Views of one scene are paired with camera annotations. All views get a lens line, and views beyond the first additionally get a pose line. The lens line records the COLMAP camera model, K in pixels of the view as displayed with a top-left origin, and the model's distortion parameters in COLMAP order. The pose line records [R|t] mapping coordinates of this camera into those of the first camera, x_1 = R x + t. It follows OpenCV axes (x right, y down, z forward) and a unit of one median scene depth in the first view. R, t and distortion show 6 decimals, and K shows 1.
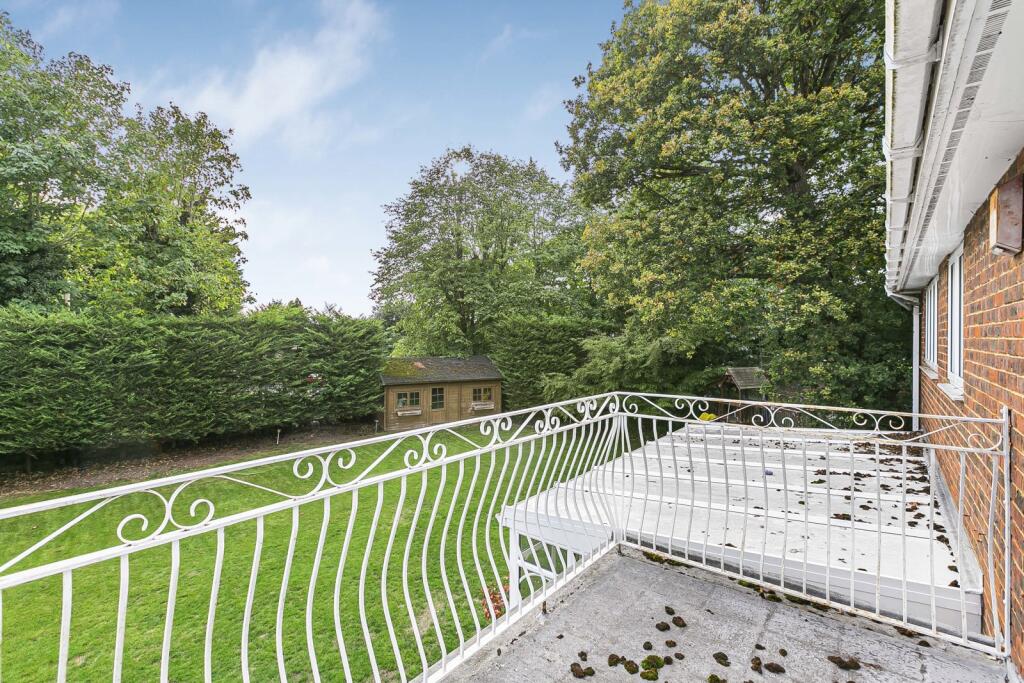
lens RADIAL K [[459.3, 0, 512.0], [0, 459.3, 341.5], [0, 0, 1]] dist [0.001710, 0.000378]
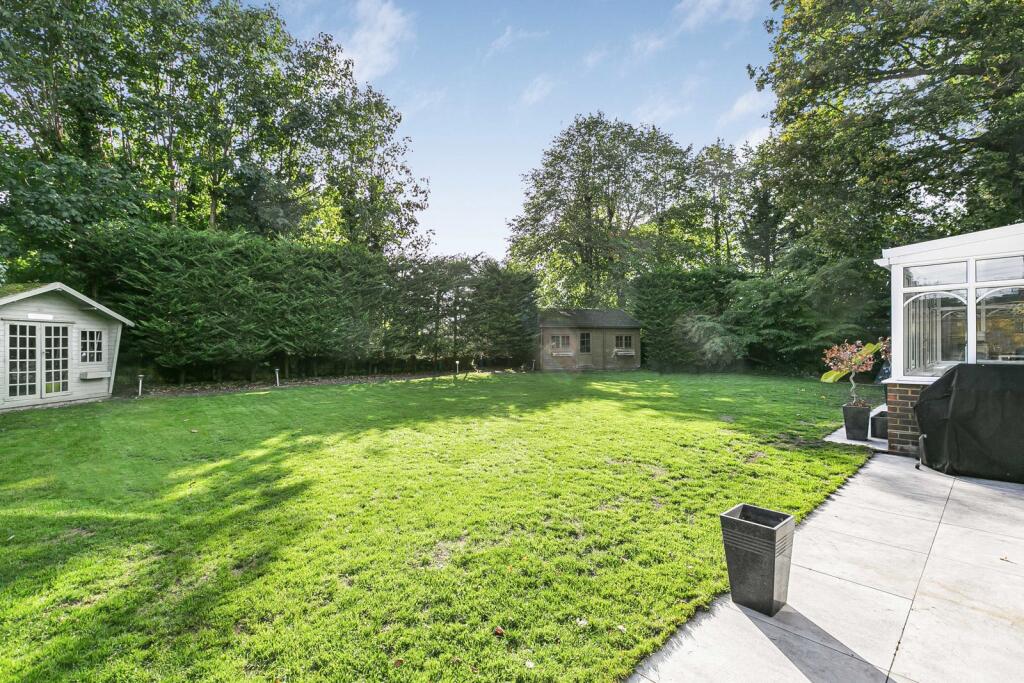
lens RADIAL K [[459.3, 0, 512.0], [0, 459.3, 341.5], [0, 0, 1]] dist [0.001710, 0.000378]
pose [[0.992107, -0.007791, -0.125152, -0.195888], [0.005798, 0.999851, -0.016285, 0.136679], [0.125260, 0.015430, 0.992004, -0.089942]]
